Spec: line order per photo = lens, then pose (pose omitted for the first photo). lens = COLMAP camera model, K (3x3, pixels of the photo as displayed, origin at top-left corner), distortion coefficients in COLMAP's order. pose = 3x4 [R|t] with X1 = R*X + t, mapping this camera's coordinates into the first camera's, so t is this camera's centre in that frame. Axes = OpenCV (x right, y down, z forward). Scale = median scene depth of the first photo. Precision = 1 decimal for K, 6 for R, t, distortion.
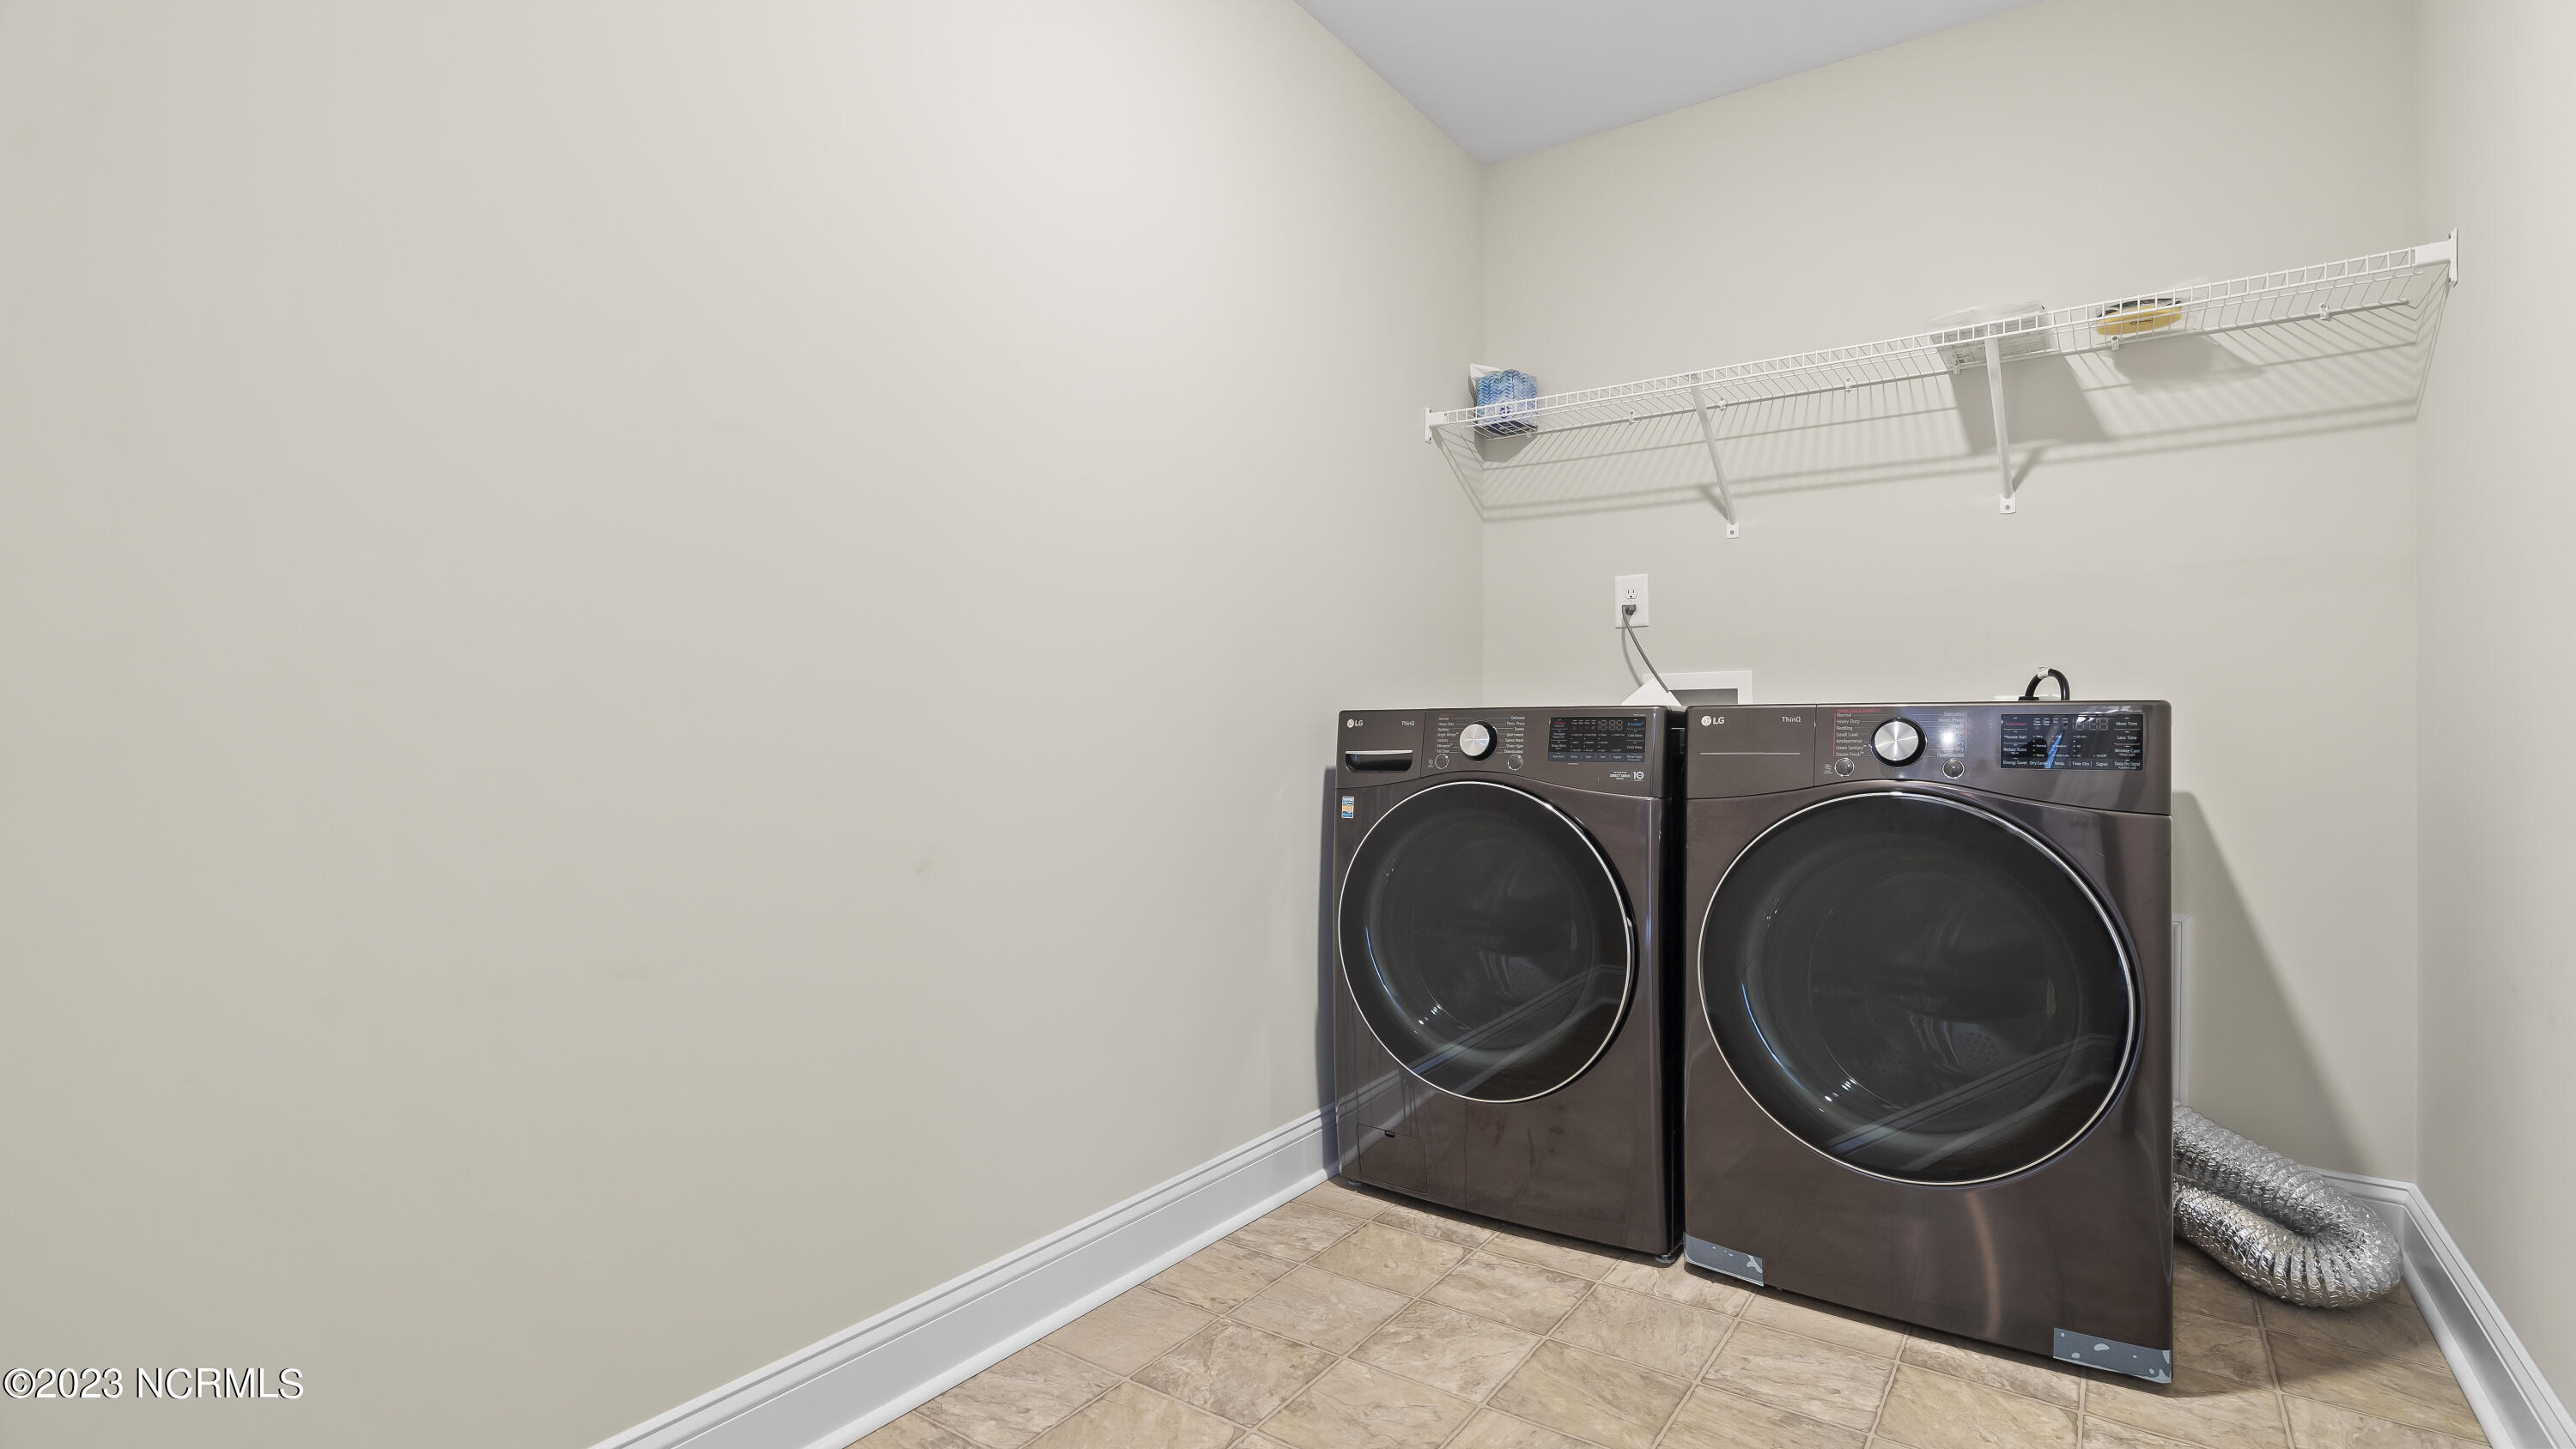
lens RADIAL K [[1209.3, 0, 1293.9], [0, 1209.3, 730.1], [0, 0, 1]] dist [-0.000574, 0.002069]
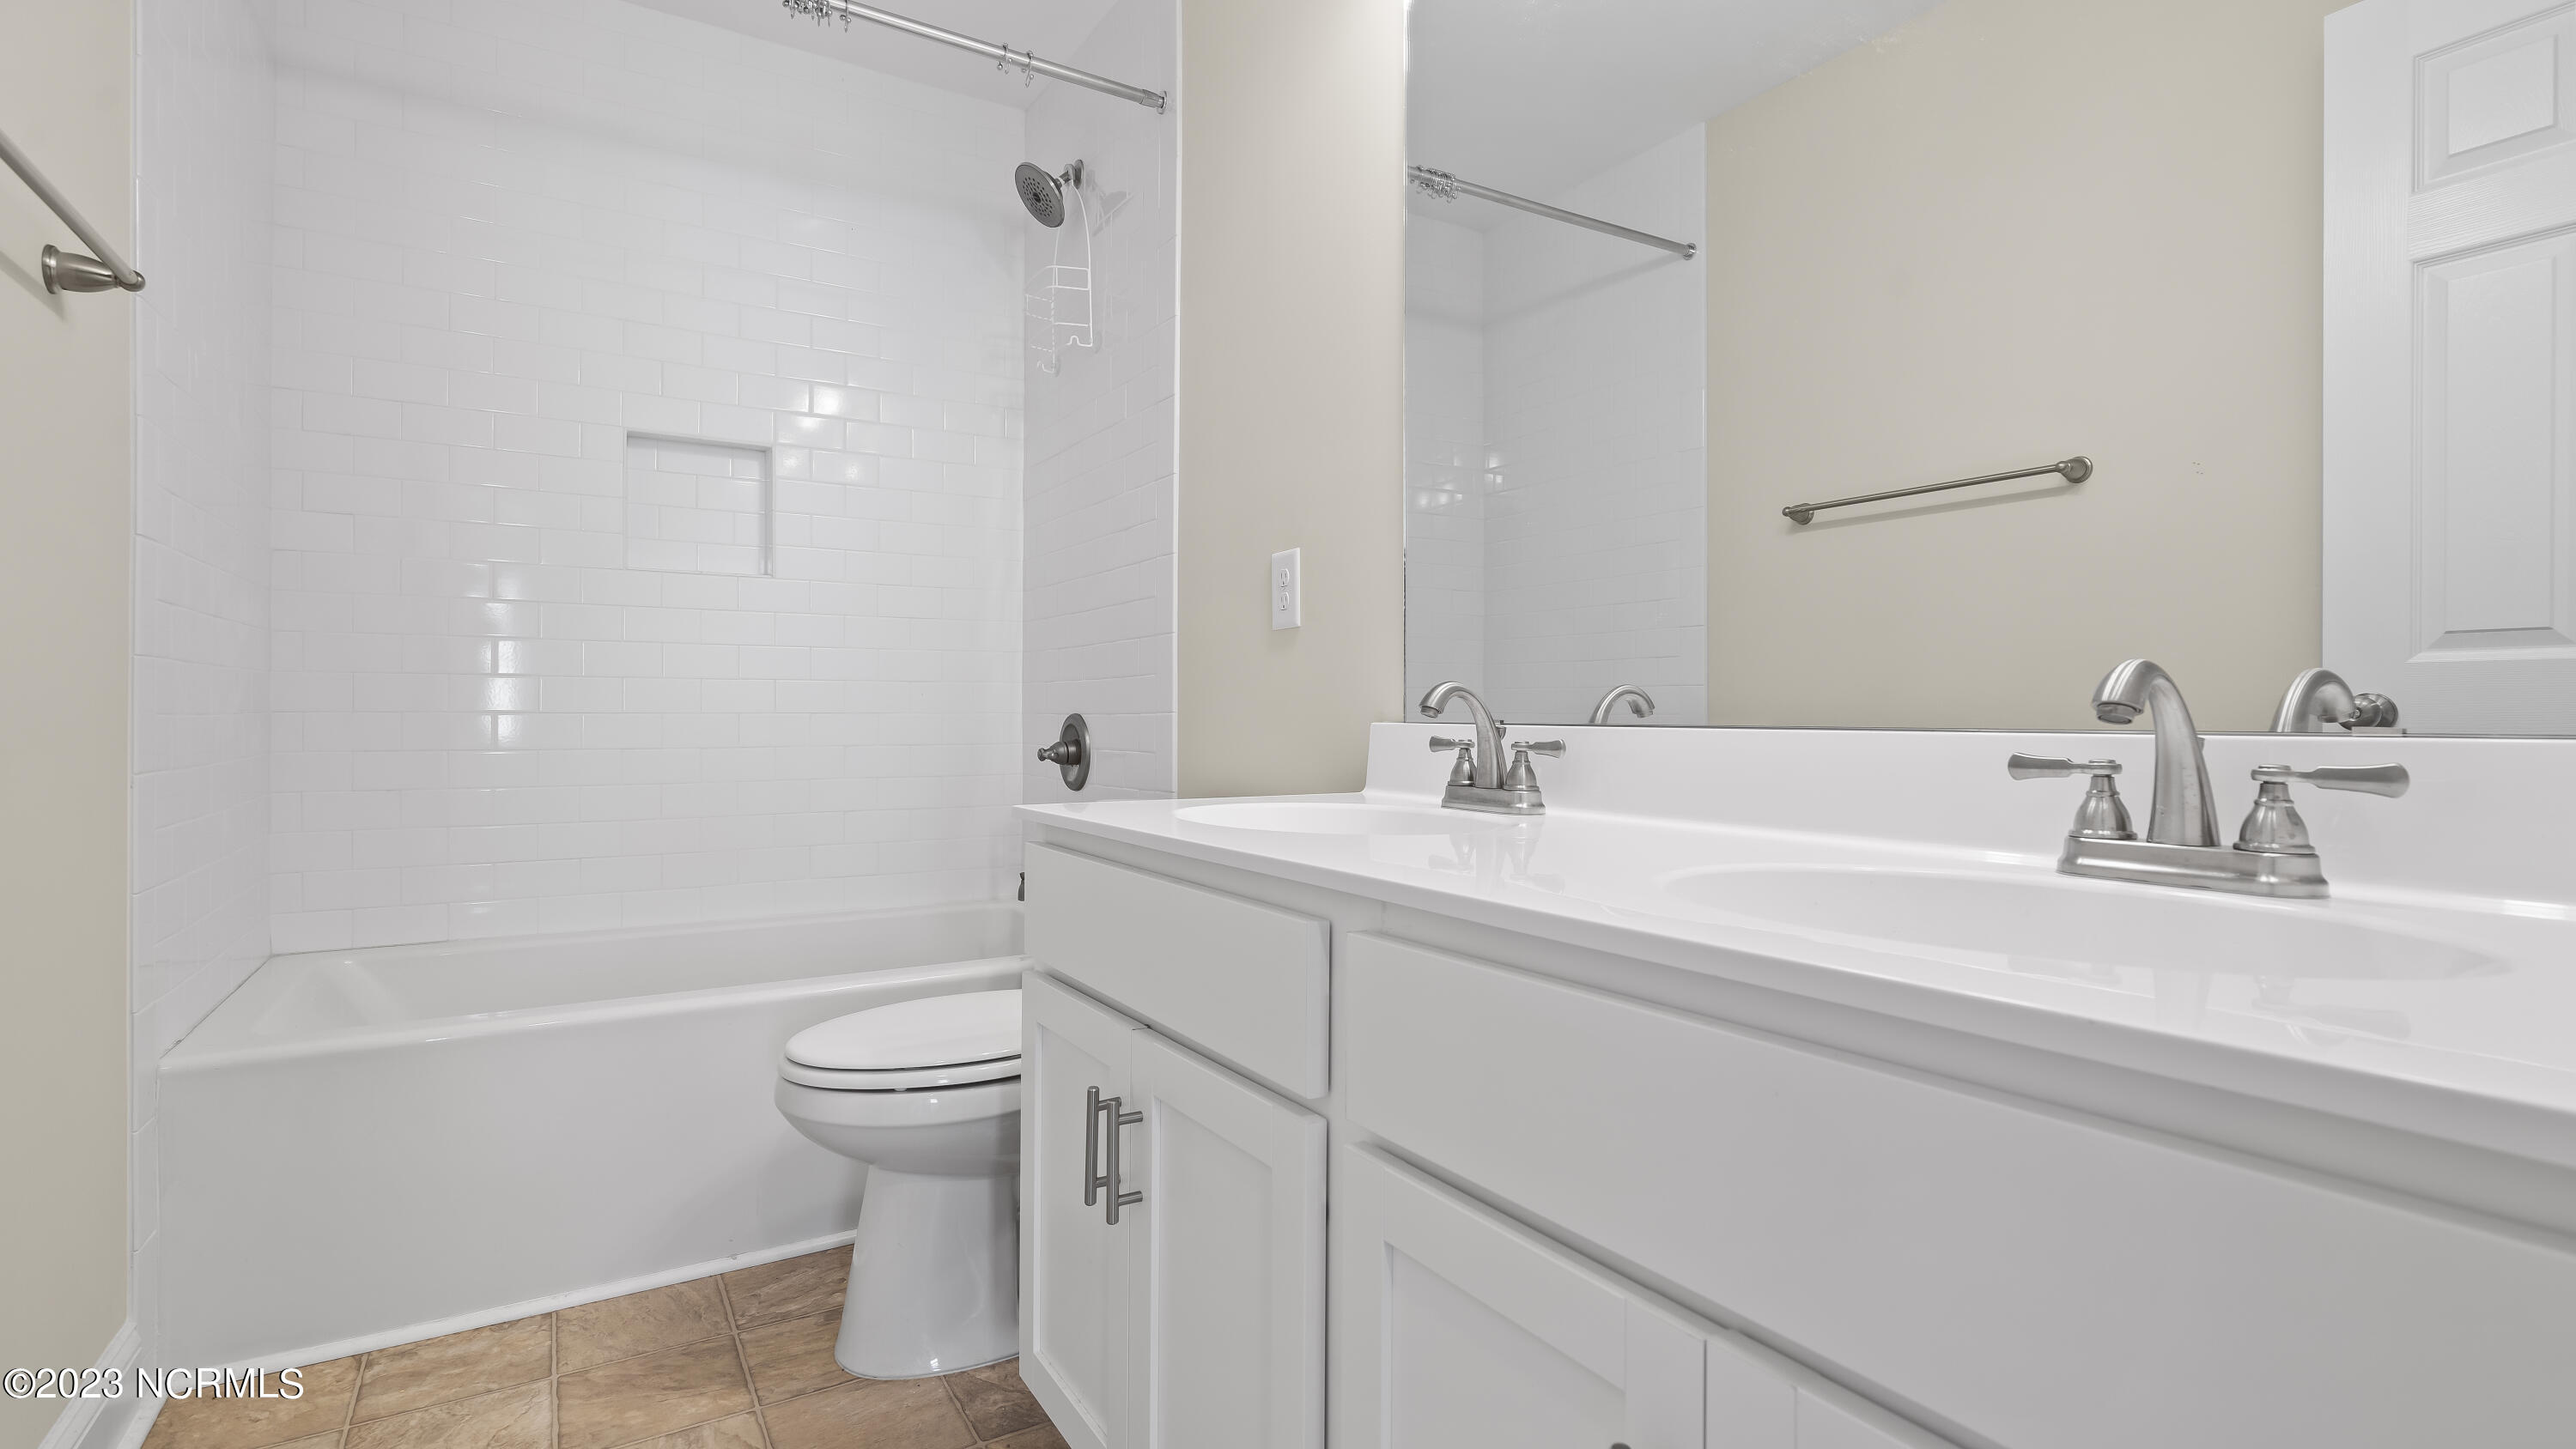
lens RADIAL K [[1209.3, 0, 1281.0], [0, 1209.3, 715.2], [0, 0, 1]] dist [-0.000574, 0.002069]
pose [[0.401471, 0.000434, 0.915872, -0.395936], [-0.011748, 0.999920, 0.004676, -0.002172], [-0.915796, -0.012636, 0.401444, 0.144993]]
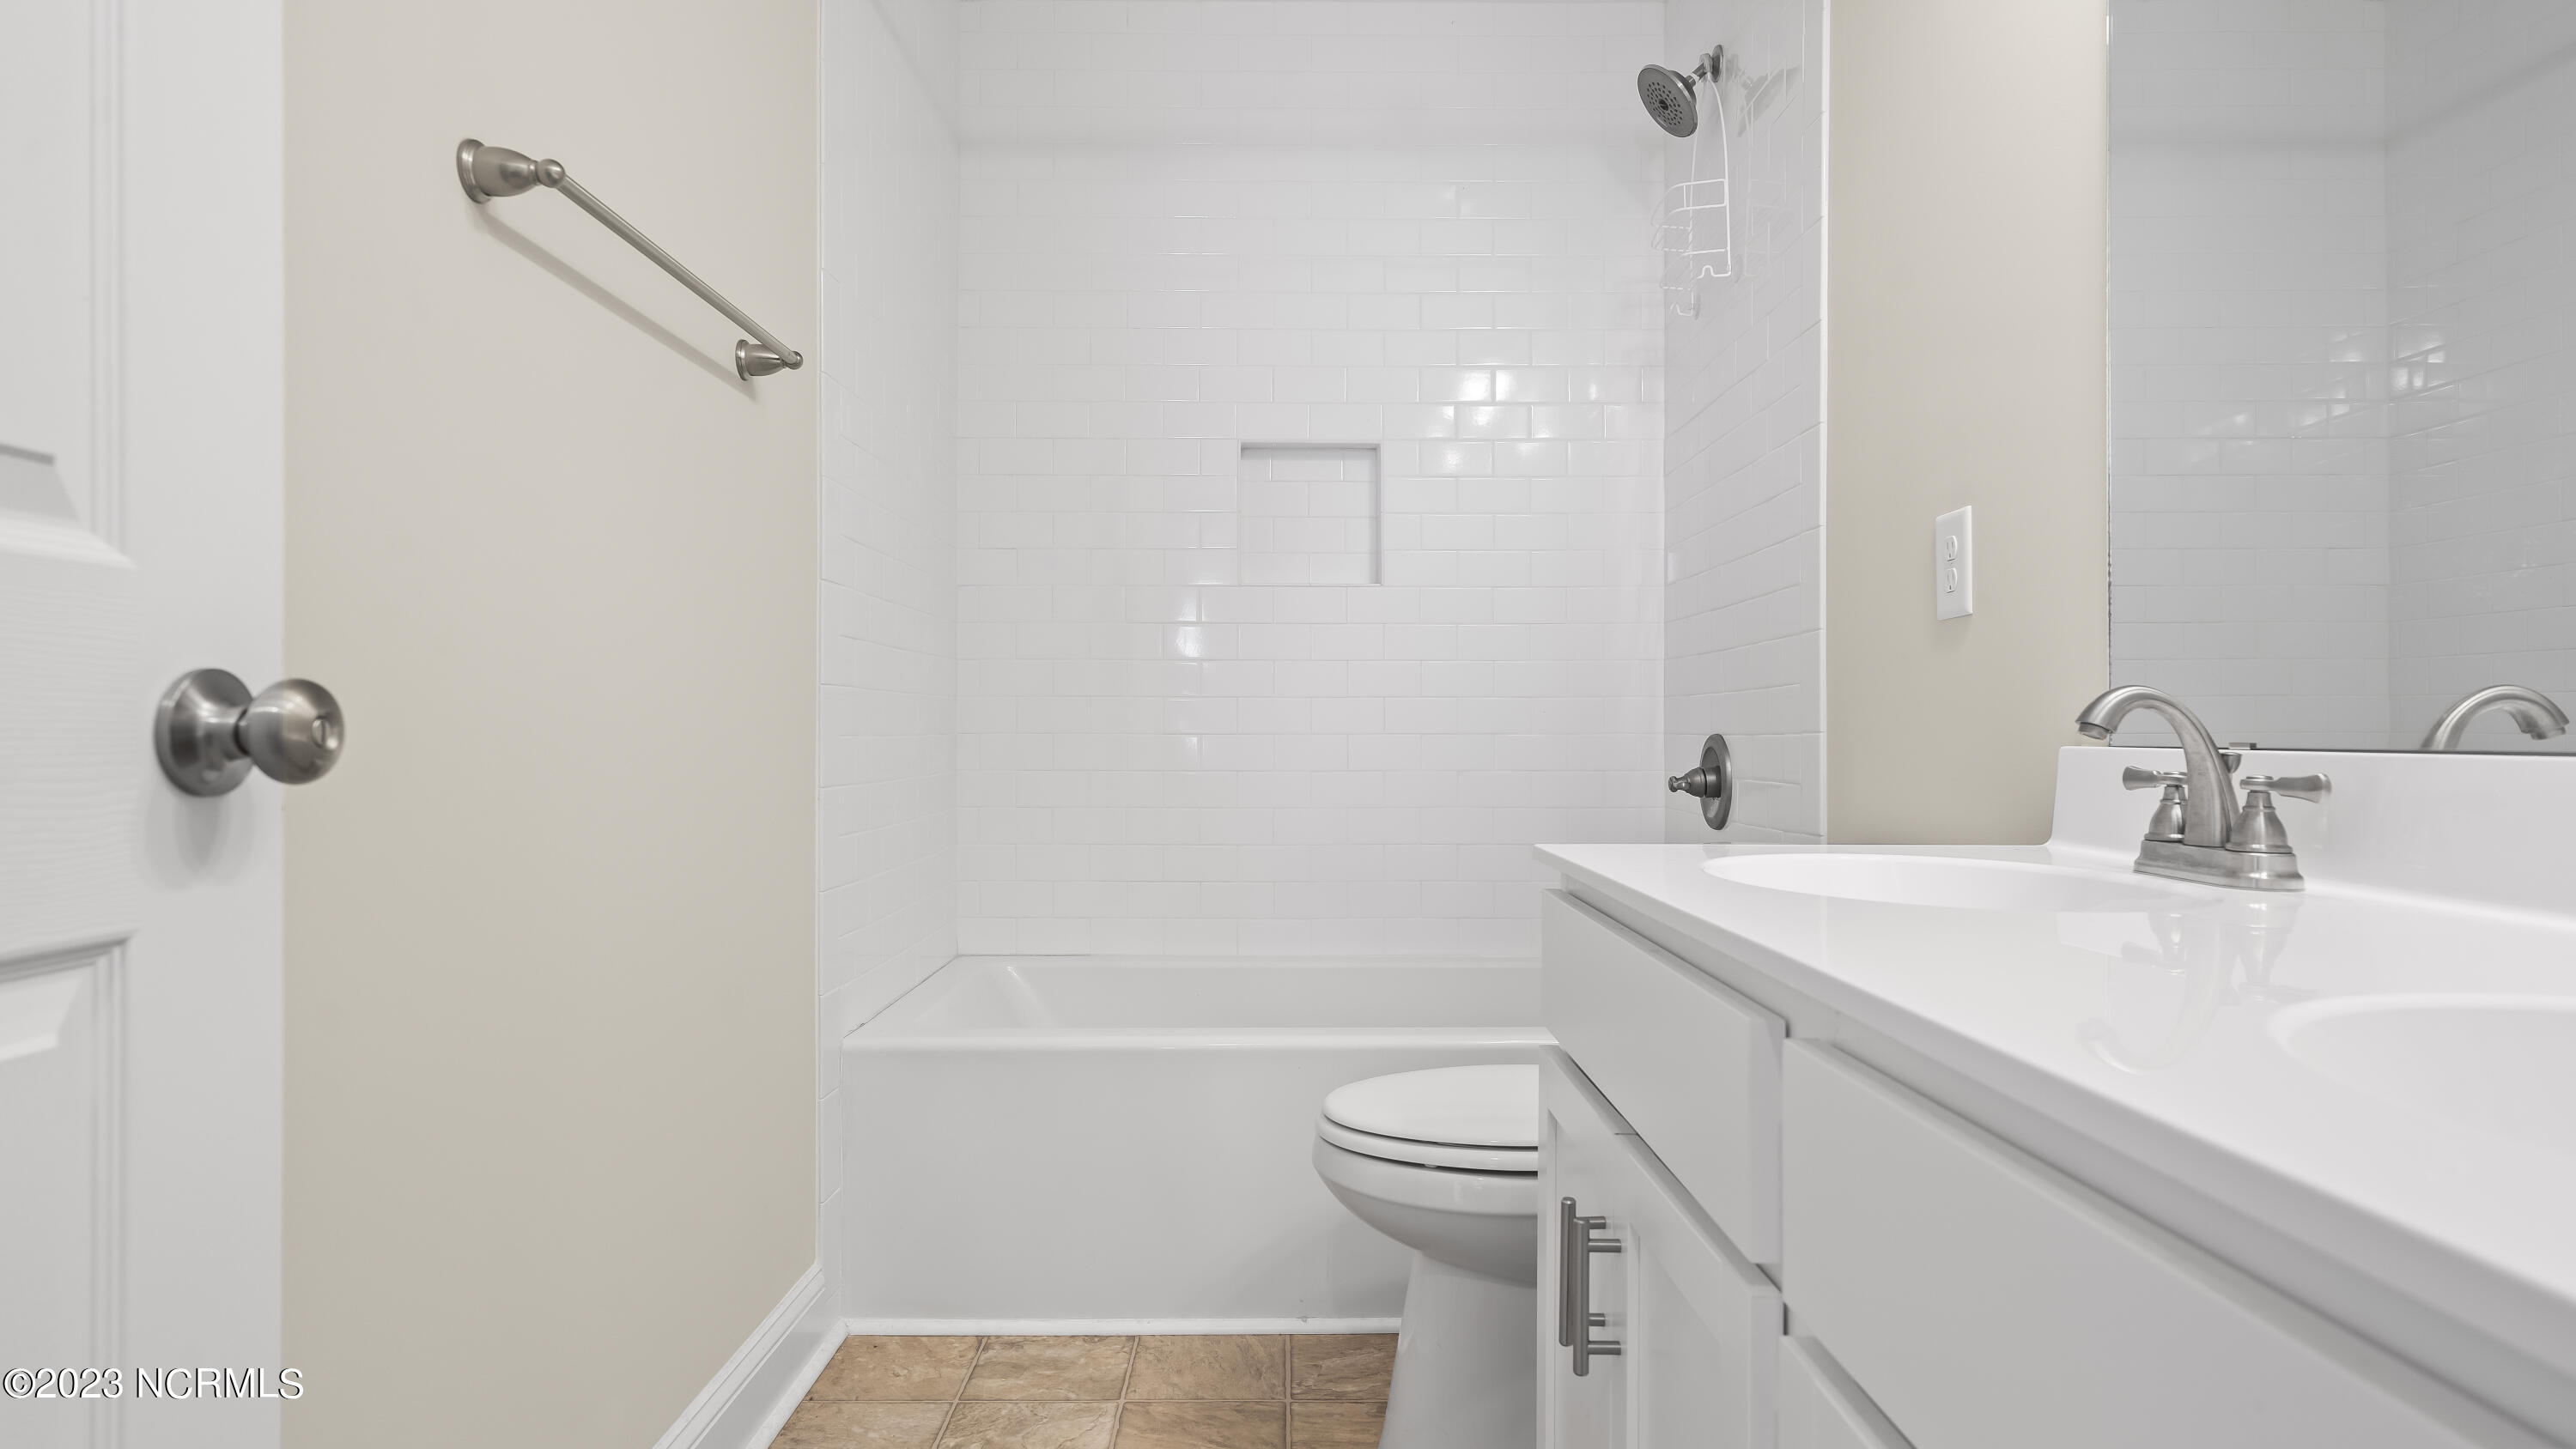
lens RADIAL K [[1424.2, 0, 1289.7], [0, 1424.2, 731.0], [0, 0, 1]] dist [0.005207, -0.000898]
pose [[0.817440, 0.002405, 0.576009, -0.296929], [-0.007217, 0.999956, 0.006067, -0.002890], [-0.575969, -0.009117, 0.817421, 0.065956]]
